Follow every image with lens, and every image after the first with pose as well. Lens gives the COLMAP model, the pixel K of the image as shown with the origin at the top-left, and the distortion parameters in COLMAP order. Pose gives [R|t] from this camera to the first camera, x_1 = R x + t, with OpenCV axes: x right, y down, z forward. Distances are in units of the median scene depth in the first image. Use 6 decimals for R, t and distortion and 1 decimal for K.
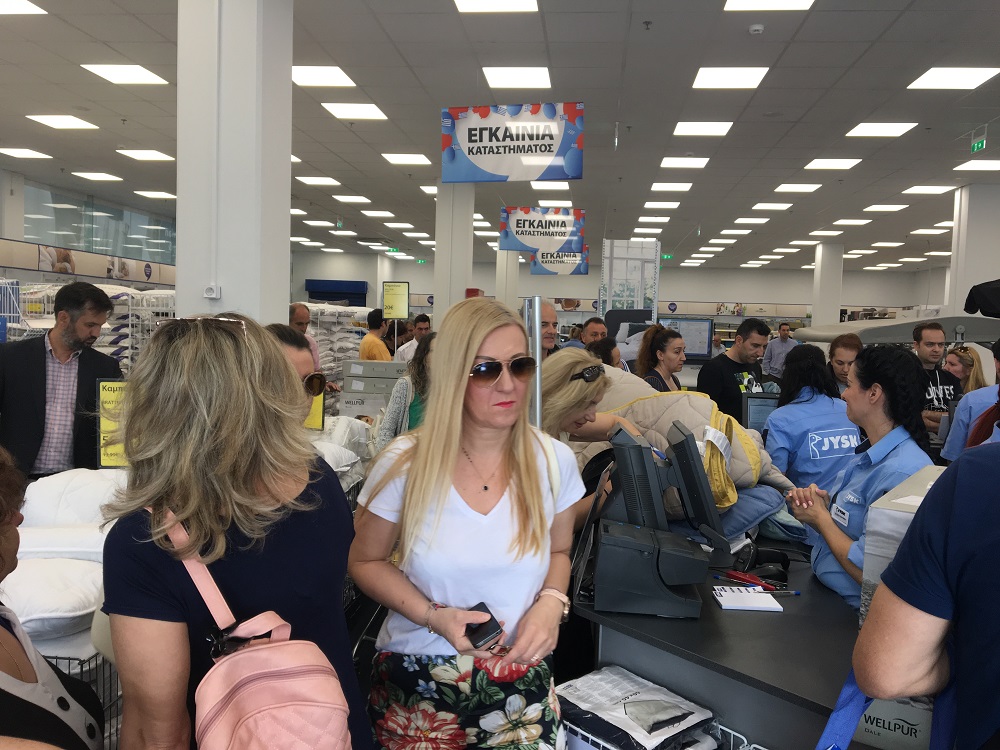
lens RADIAL K [[840.3, 0, 509.2], [0, 840.3, 377.5], [0, 0, 1]] dist [0.076937, -0.103276]
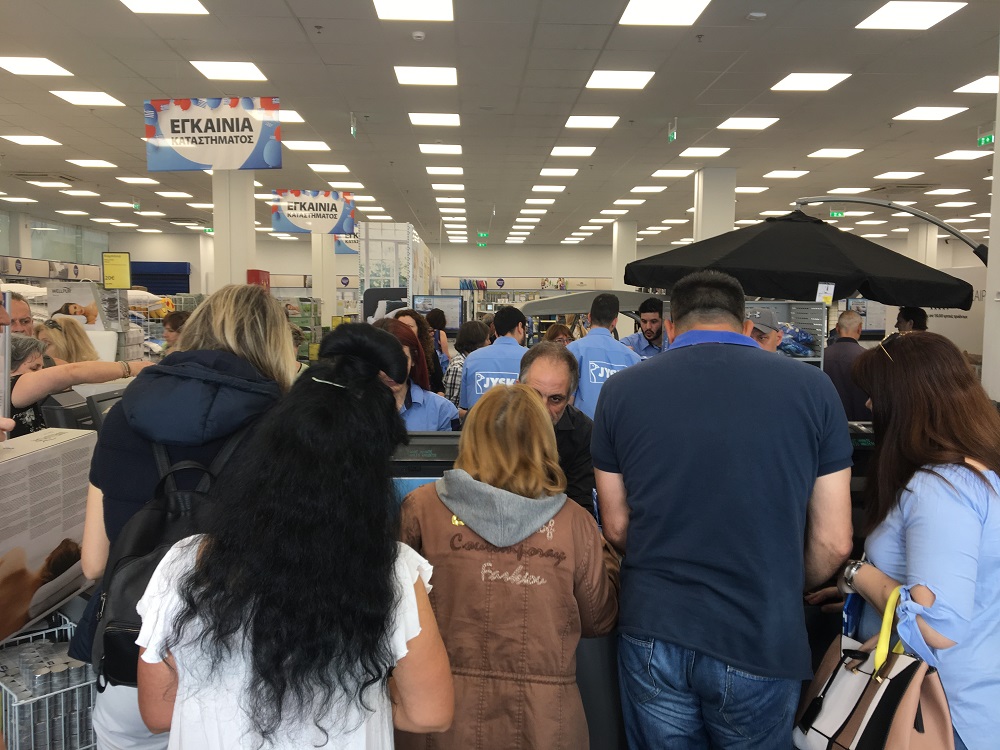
lens RADIAL K [[840.3, 0, 501.2], [0, 840.3, 367.7], [0, 0, 1]] dist [0.076937, -0.103276]
pose [[0.990430, -0.035576, 0.133353, 0.136657], [0.033323, 0.999262, 0.019090, 0.003831], [-0.133933, -0.014463, 0.990885, -0.068627]]
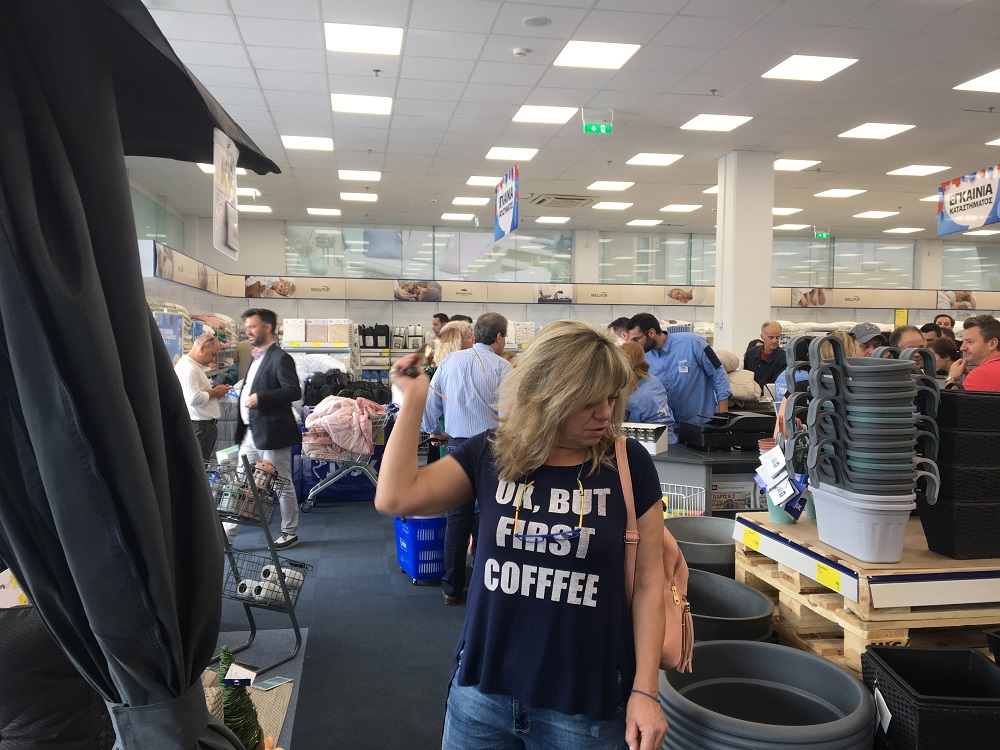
lens RADIAL K [[840.3, 0, 499.9], [0, 840.3, 374.6], [0, 0, 1]] dist [0.076937, -0.103276]
pose [[0.279579, 0.009863, -0.960072, 0.734818], [-0.055921, 0.998417, -0.006028, 0.034934], [0.958493, 0.055374, 0.279688, -0.064921]]
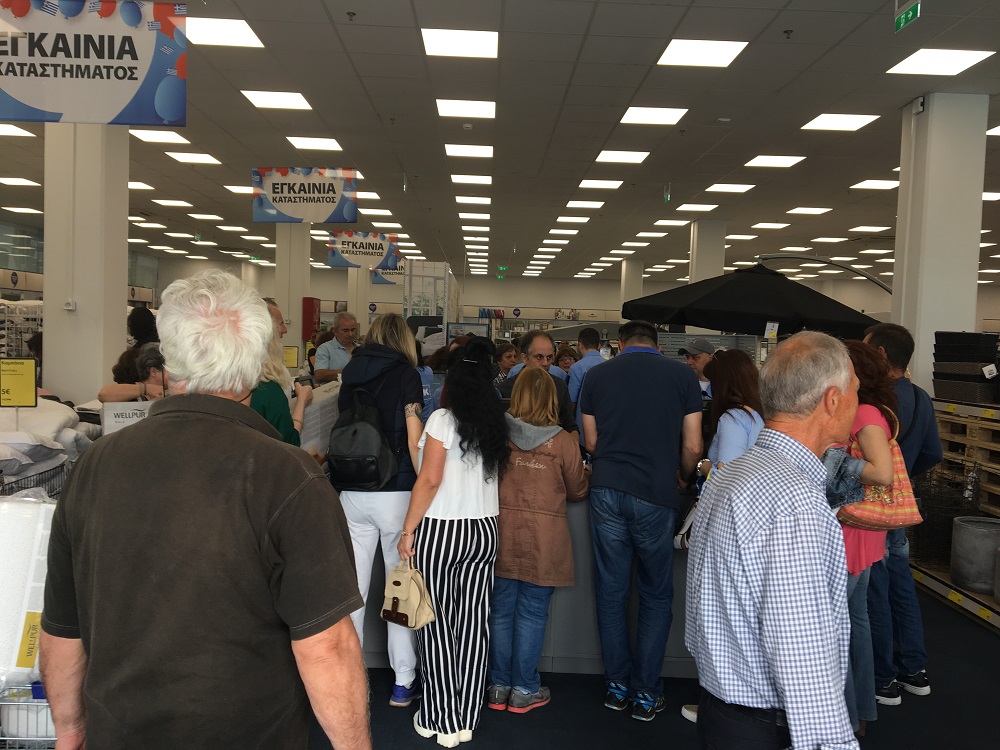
lens RADIAL K [[840.3, 0, 503.5], [0, 840.3, 373.3], [0, 0, 1]] dist [0.076937, -0.103276]
pose [[0.992382, -0.005515, 0.123077, 0.100004], [0.006520, 0.999949, -0.007757, 0.015302], [-0.123028, 0.008500, 0.992367, -0.259787]]
